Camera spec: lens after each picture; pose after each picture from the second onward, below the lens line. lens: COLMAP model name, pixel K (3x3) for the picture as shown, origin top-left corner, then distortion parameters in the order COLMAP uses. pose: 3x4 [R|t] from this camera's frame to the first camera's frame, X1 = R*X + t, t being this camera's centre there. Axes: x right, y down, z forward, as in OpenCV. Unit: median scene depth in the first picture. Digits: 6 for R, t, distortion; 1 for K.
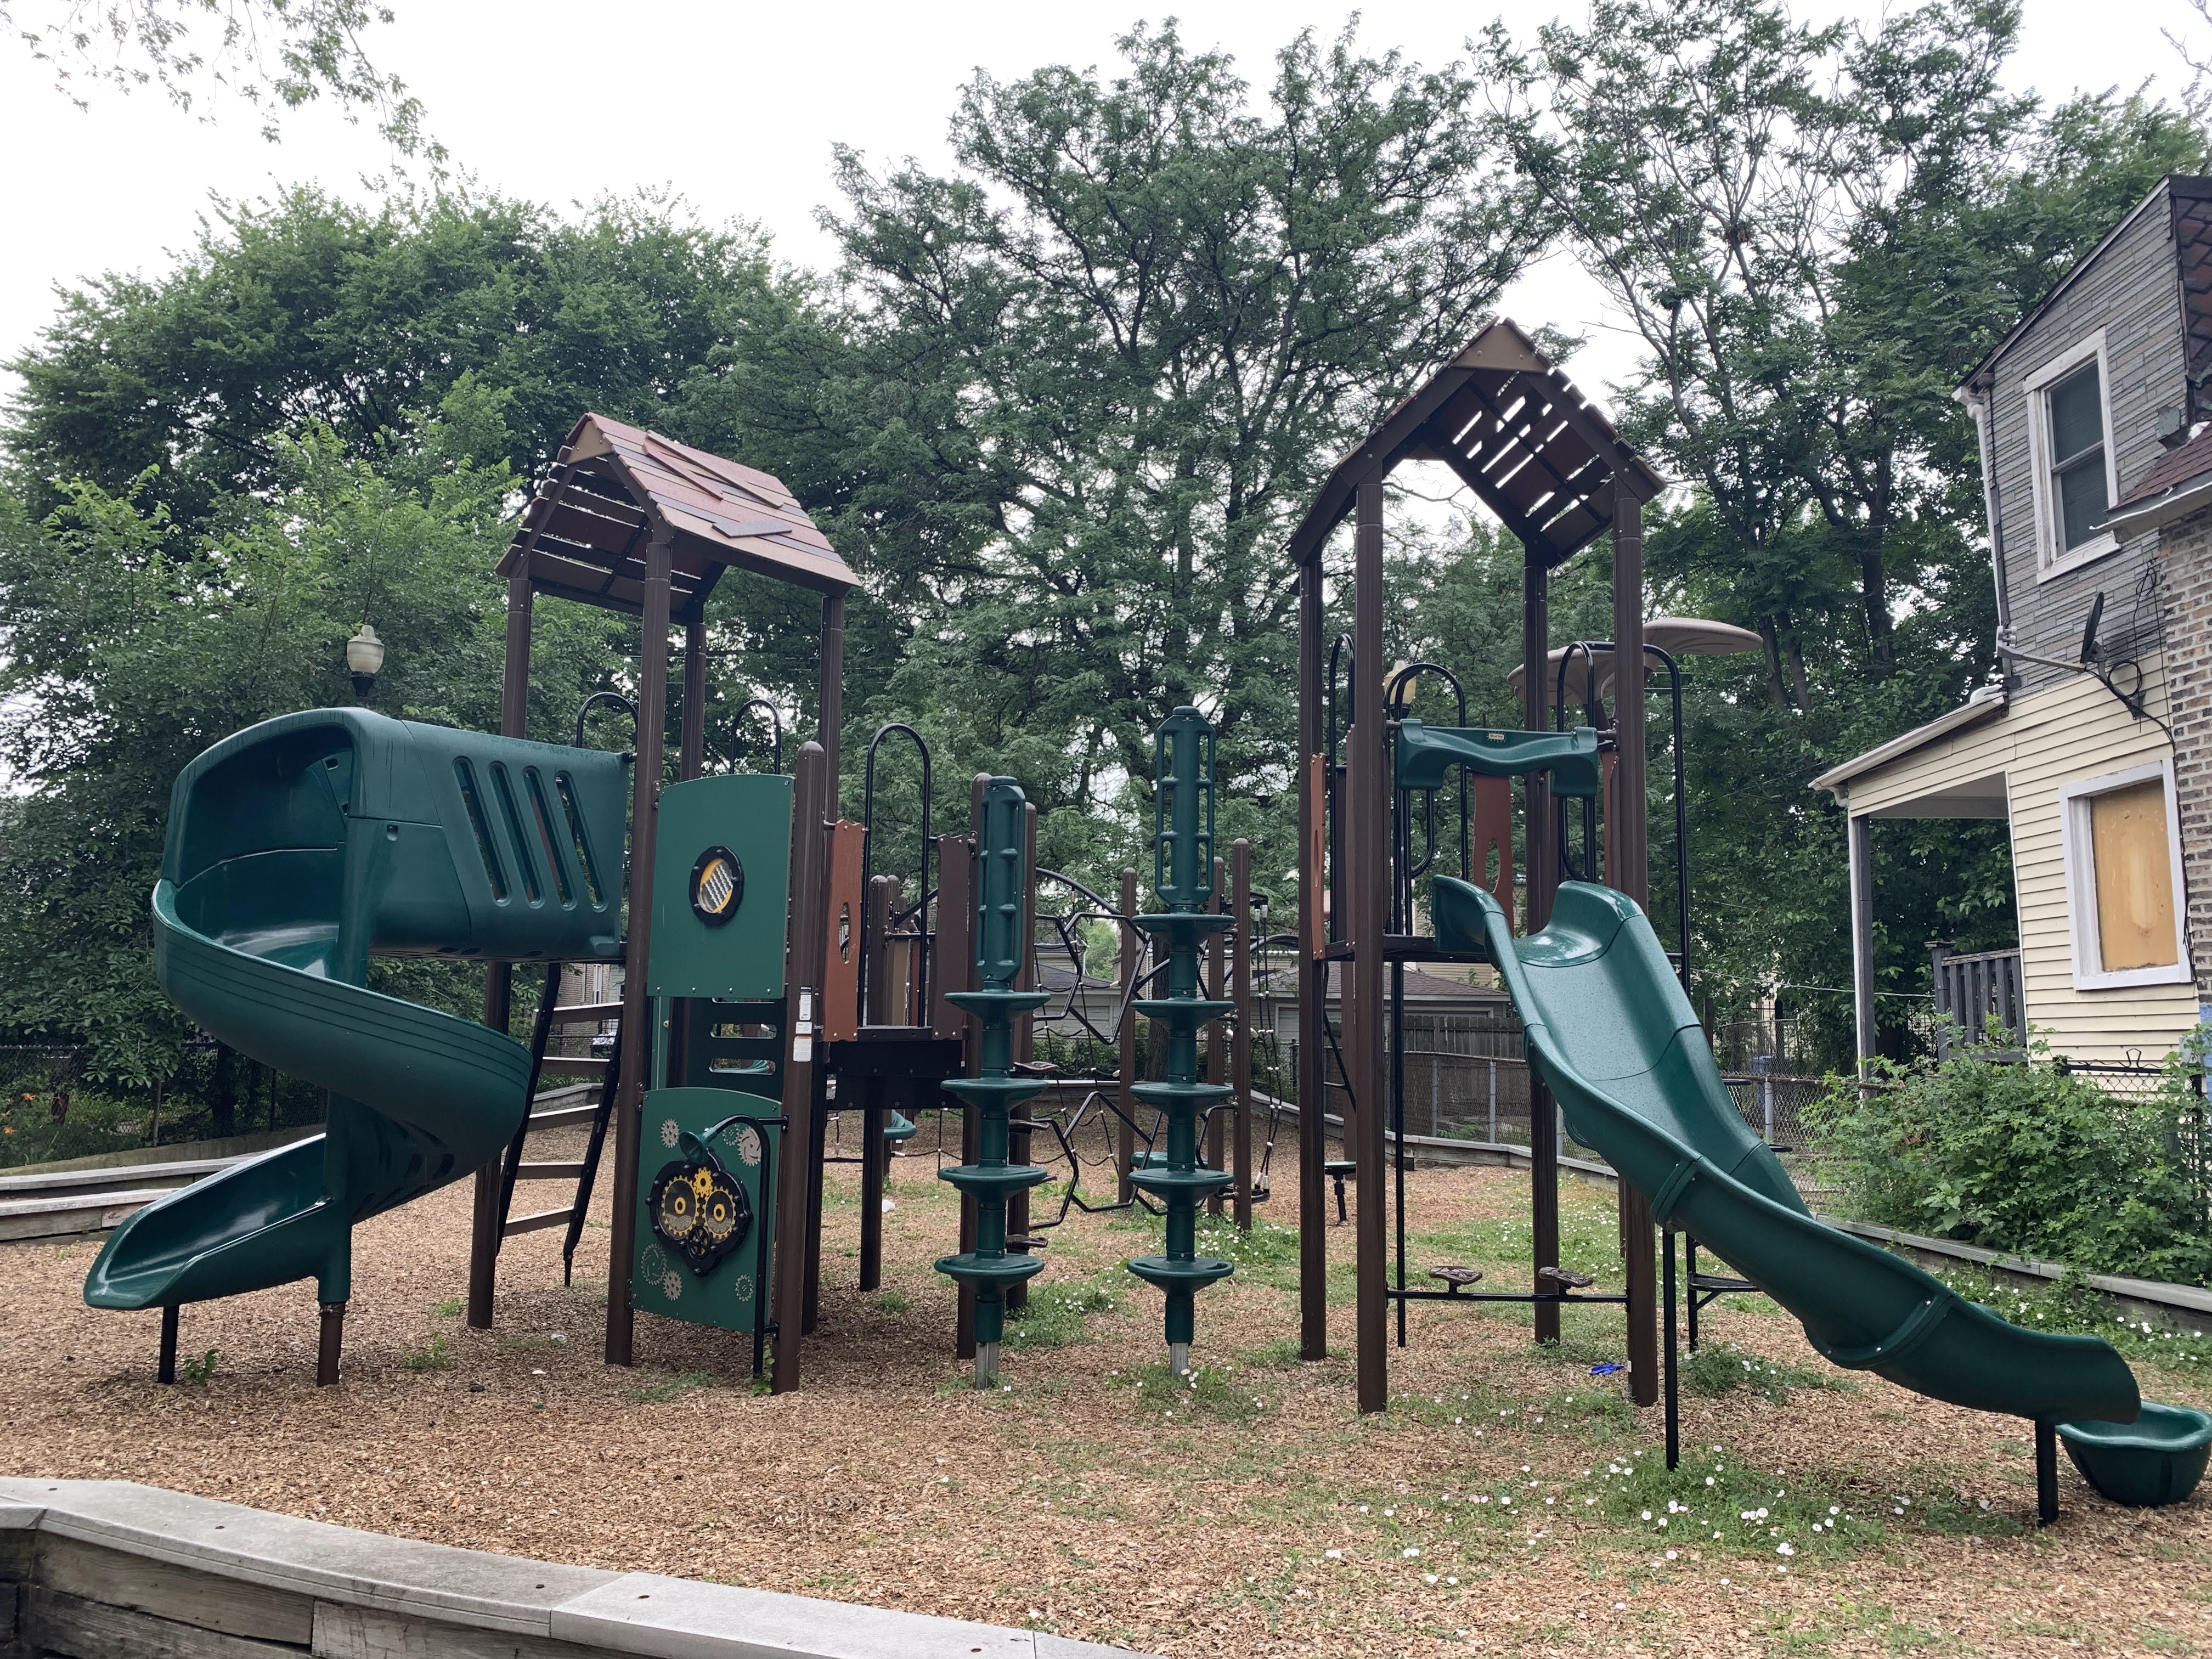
lens RADIAL K [[1653.2, 0, 1105.8], [0, 1653.2, 825.0], [0, 0, 1]] dist [0.006562, 0.006923]
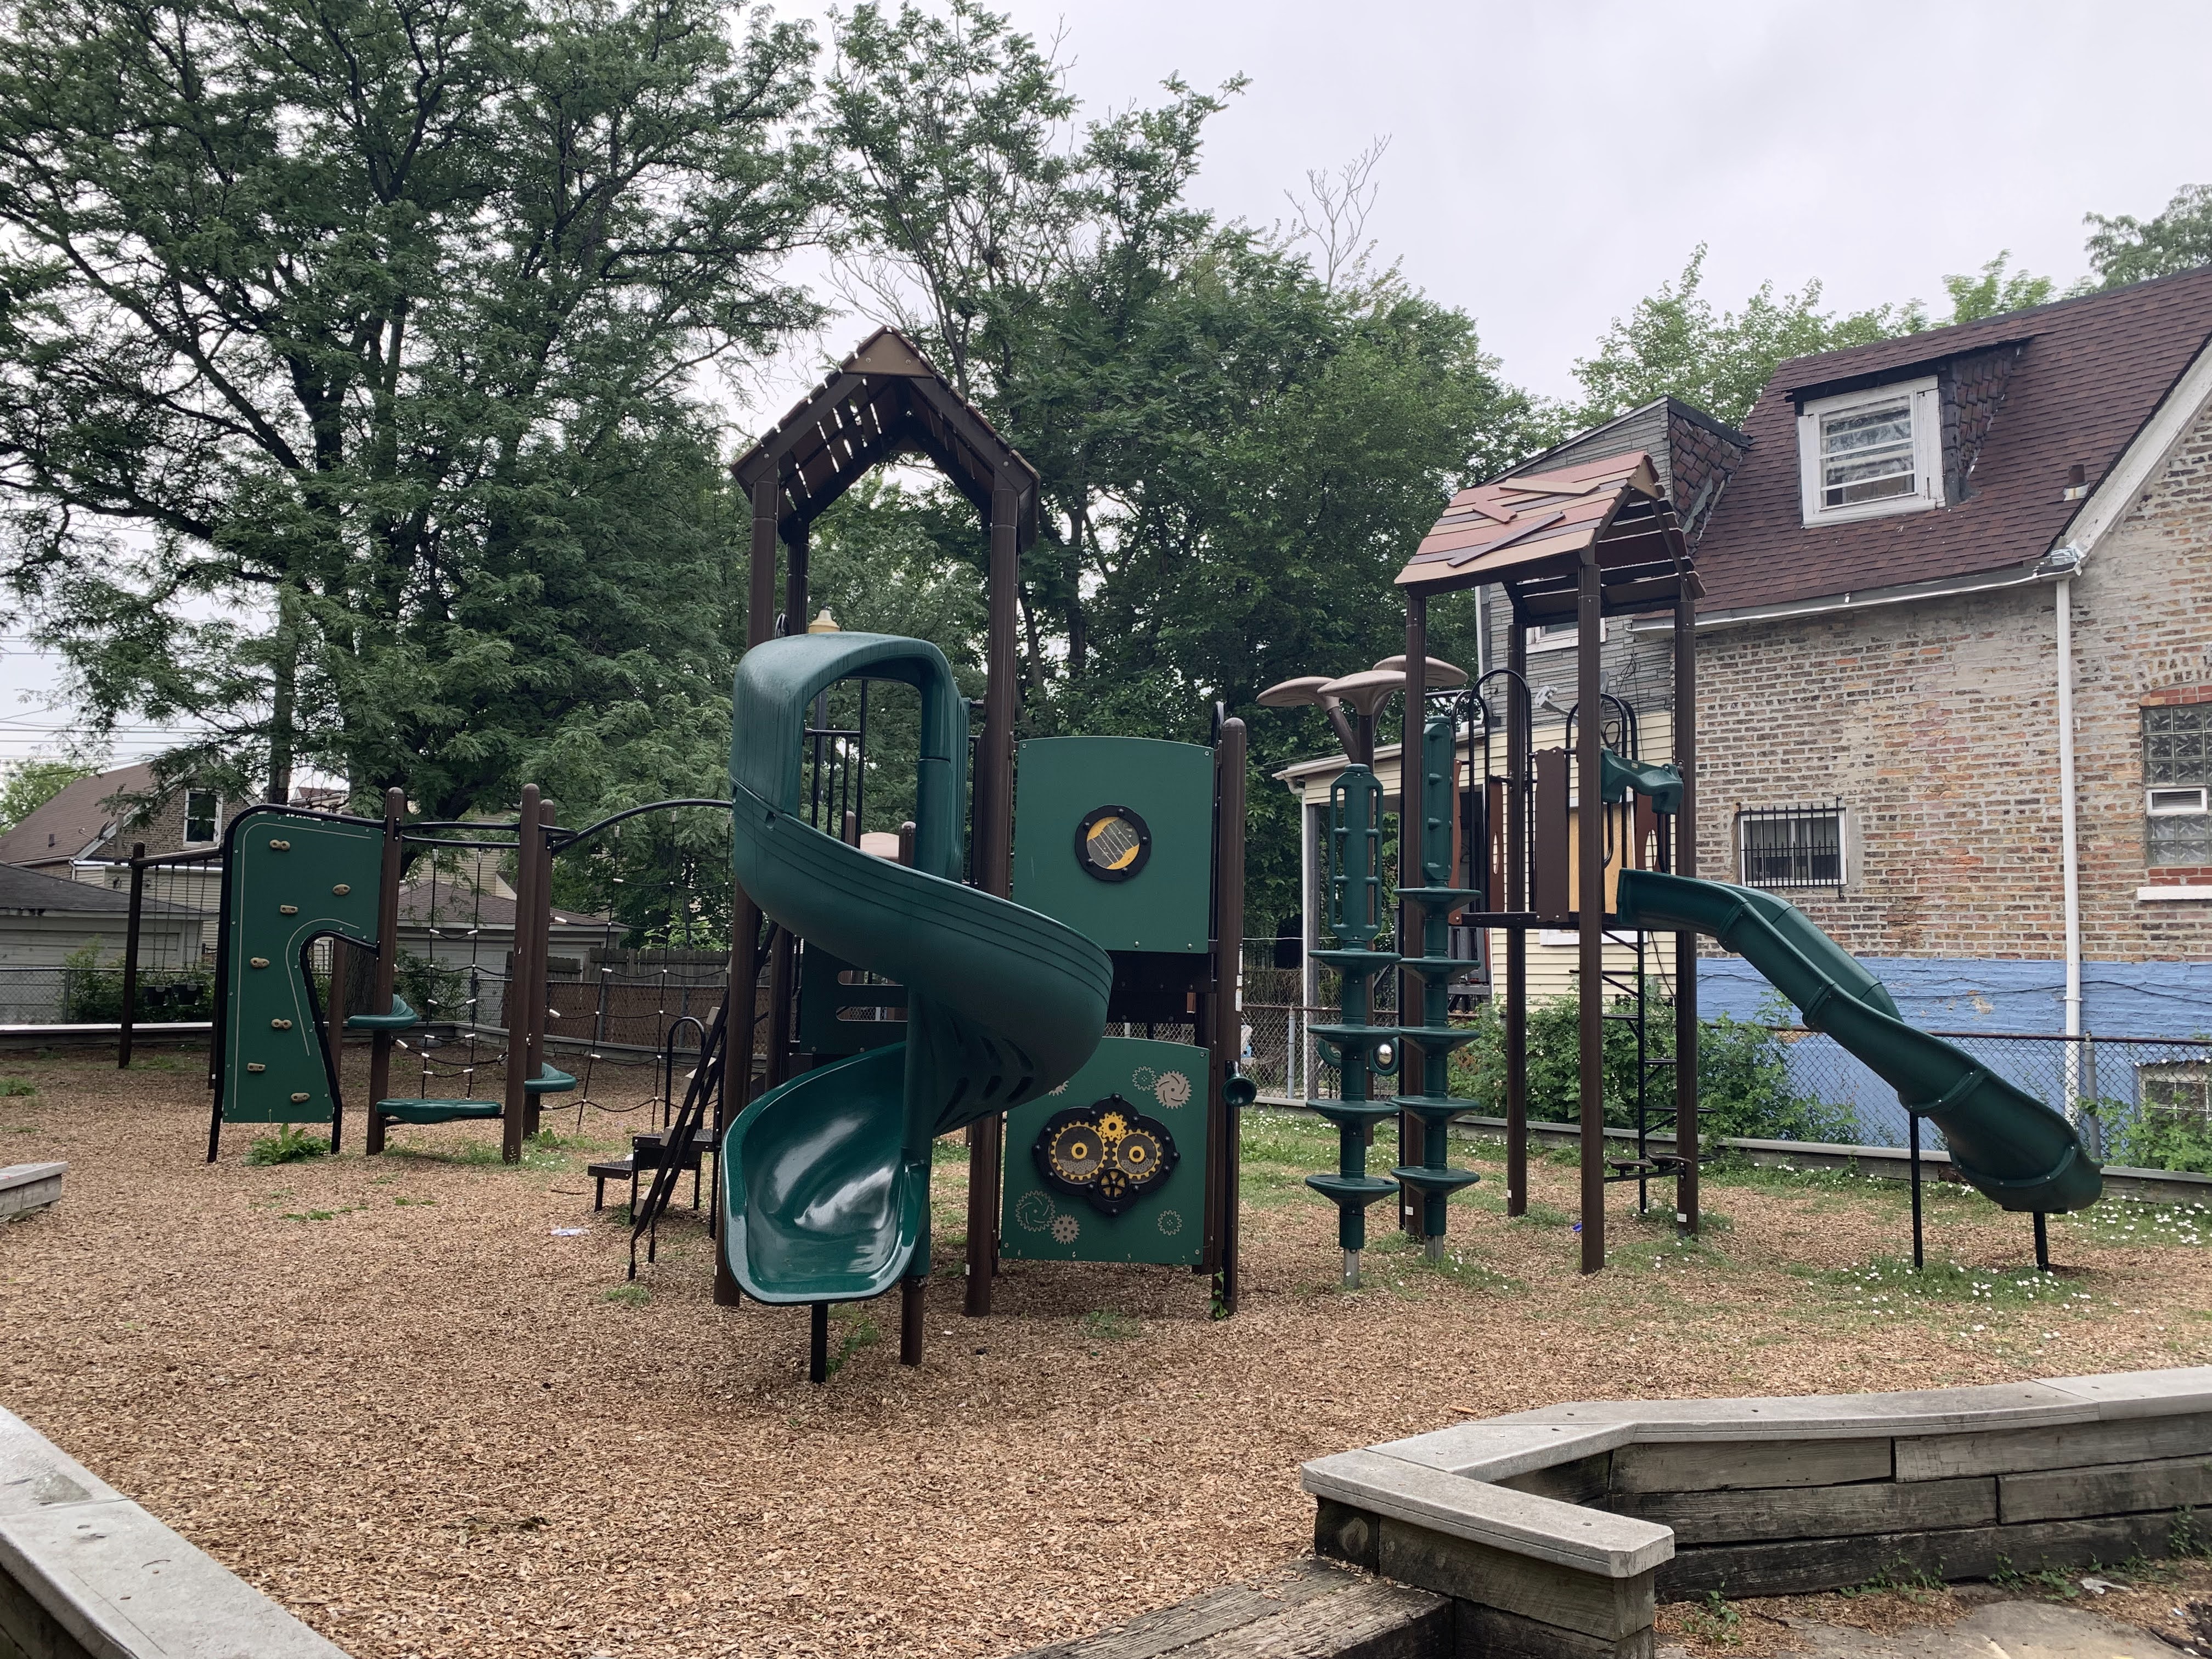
lens RADIAL K [[1659.2, 0, 1104.7], [0, 1659.2, 772.4], [0, 0, 1]] dist [0.036460, 0.002835]
pose [[0.776478, 0.071500, 0.626075, -0.890705], [-0.082008, 0.996558, -0.012101, 0.005374], [-0.624786, -0.041947, 0.779669, 0.185648]]
